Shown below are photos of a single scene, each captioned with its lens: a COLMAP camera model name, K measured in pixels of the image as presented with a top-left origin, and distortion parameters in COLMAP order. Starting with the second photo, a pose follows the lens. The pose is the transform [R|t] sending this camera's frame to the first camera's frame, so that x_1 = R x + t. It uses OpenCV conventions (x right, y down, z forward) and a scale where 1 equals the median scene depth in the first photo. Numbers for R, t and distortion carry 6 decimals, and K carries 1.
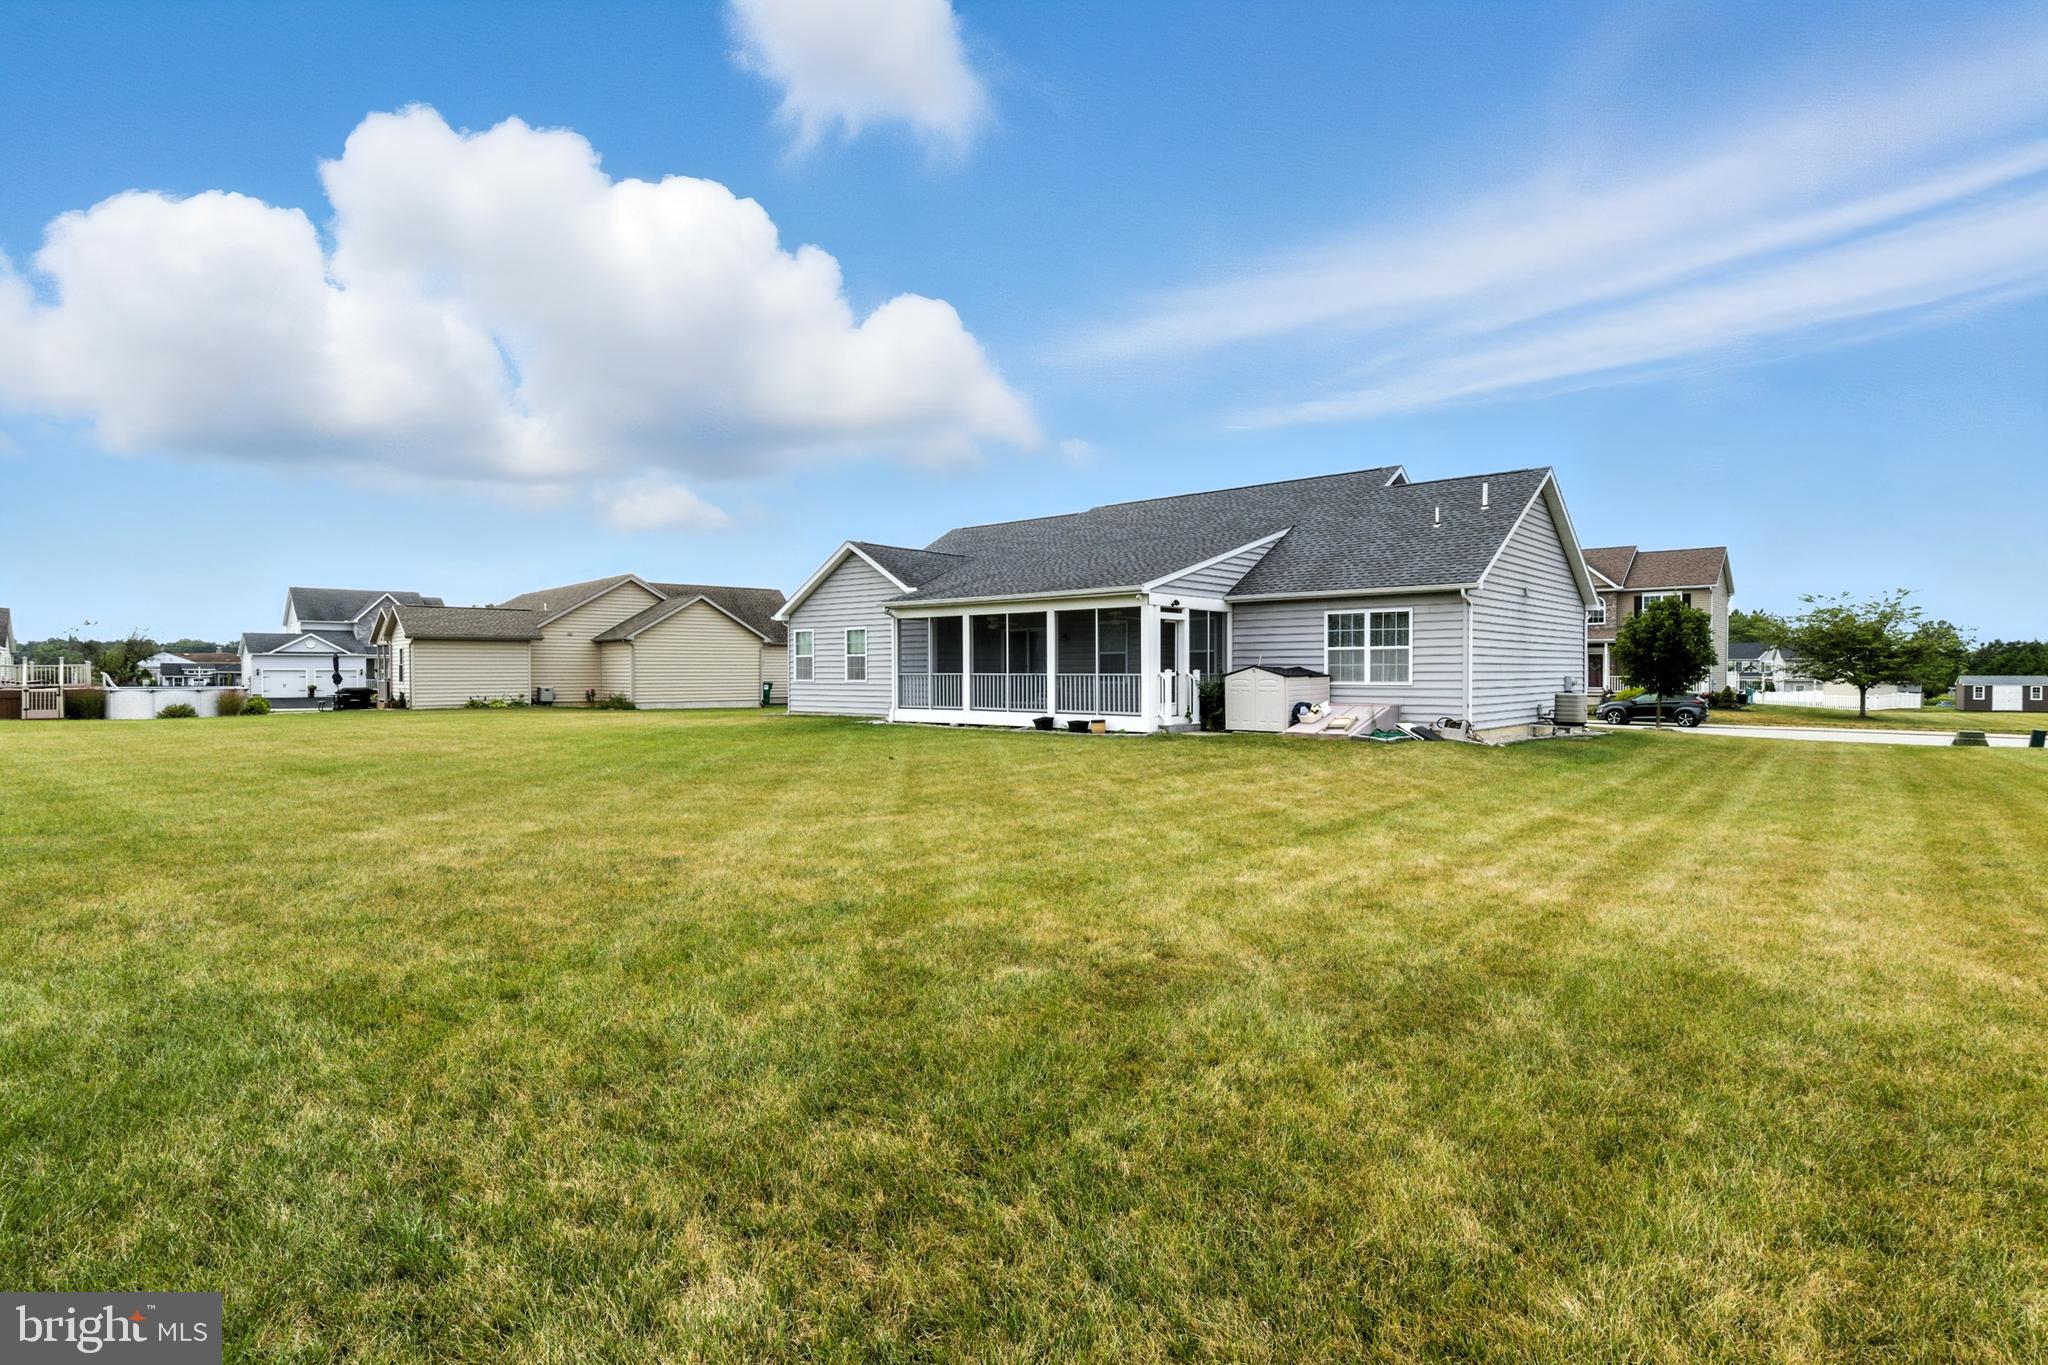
lens RADIAL K [[1041.9, 0, 1014.4], [0, 1041.9, 684.7], [0, 0, 1]] dist [0.006933, 0.000098]
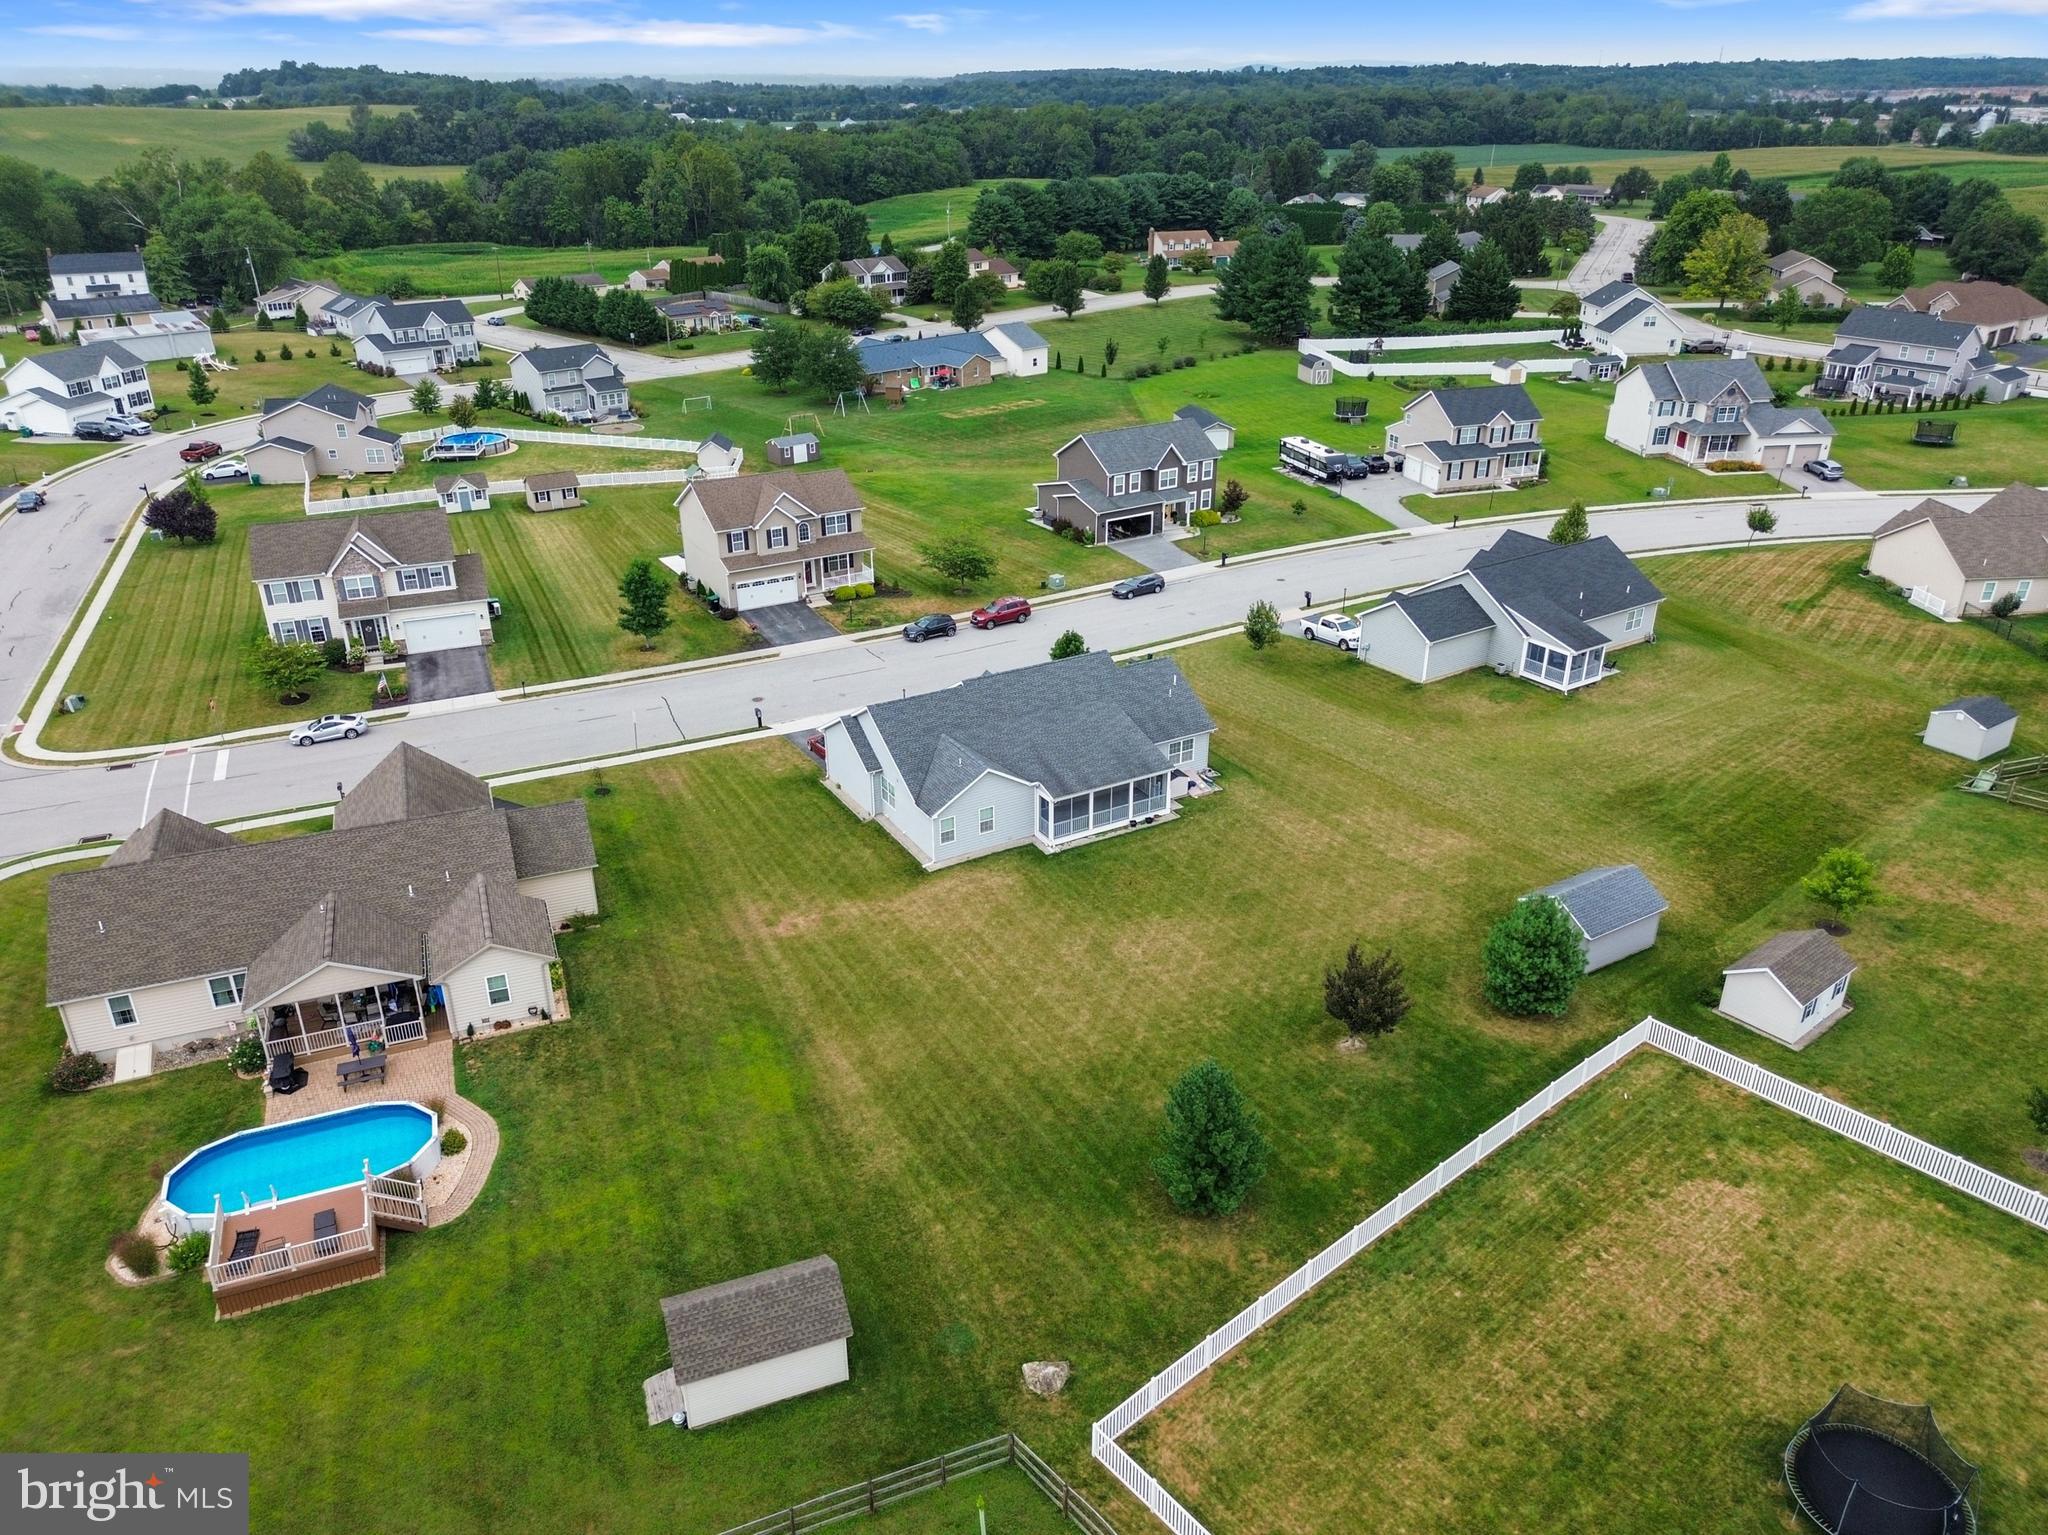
lens RADIAL K [[1446.1, 0, 1018.2], [0, 1446.1, 766.8], [0, 0, 1]] dist [0.081647, -0.082721]
pose [[0.325229, -0.404217, 0.854889, -2.928371], [0.014113, 0.906011, 0.423020, -1.534544], [-0.945530, -0.125513, 0.300365, 0.212070]]
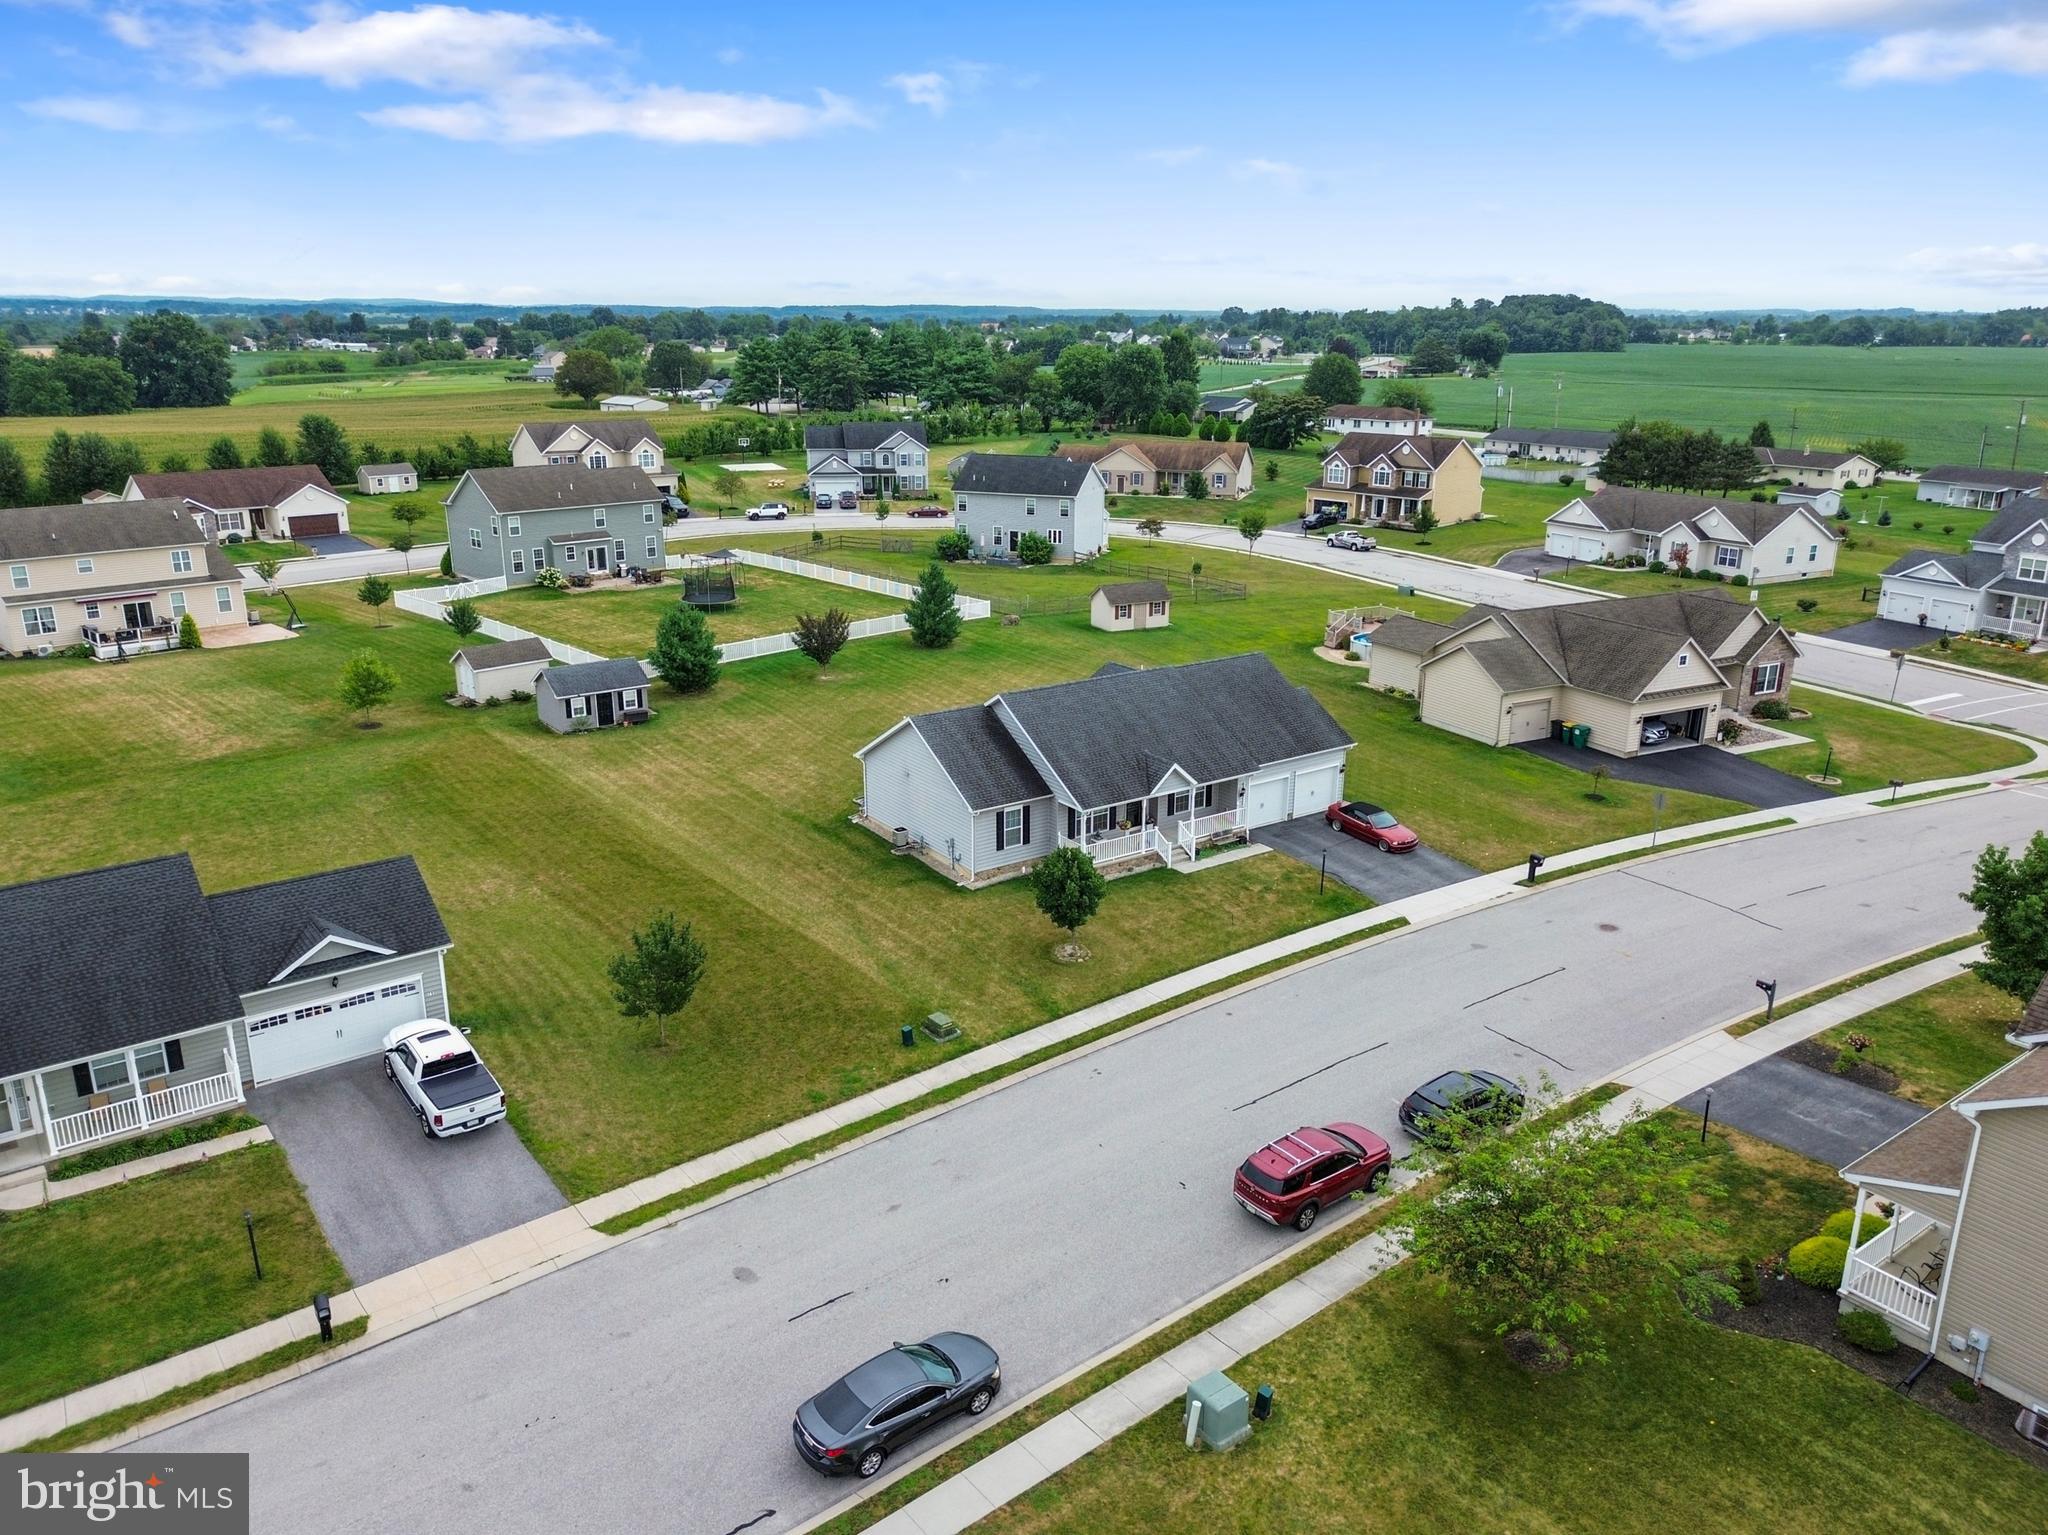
lens RADIAL K [[1435.4, 0, 1018.1], [0, 1435.4, 769.0], [0, 0, 1]] dist [0.056693, -0.054137]
pose [[-0.259215, 0.279683, -0.924437, 2.920546], [-0.007289, 0.956560, 0.291446, -0.883073], [0.965792, 0.082286, -0.245916, 1.847533]]
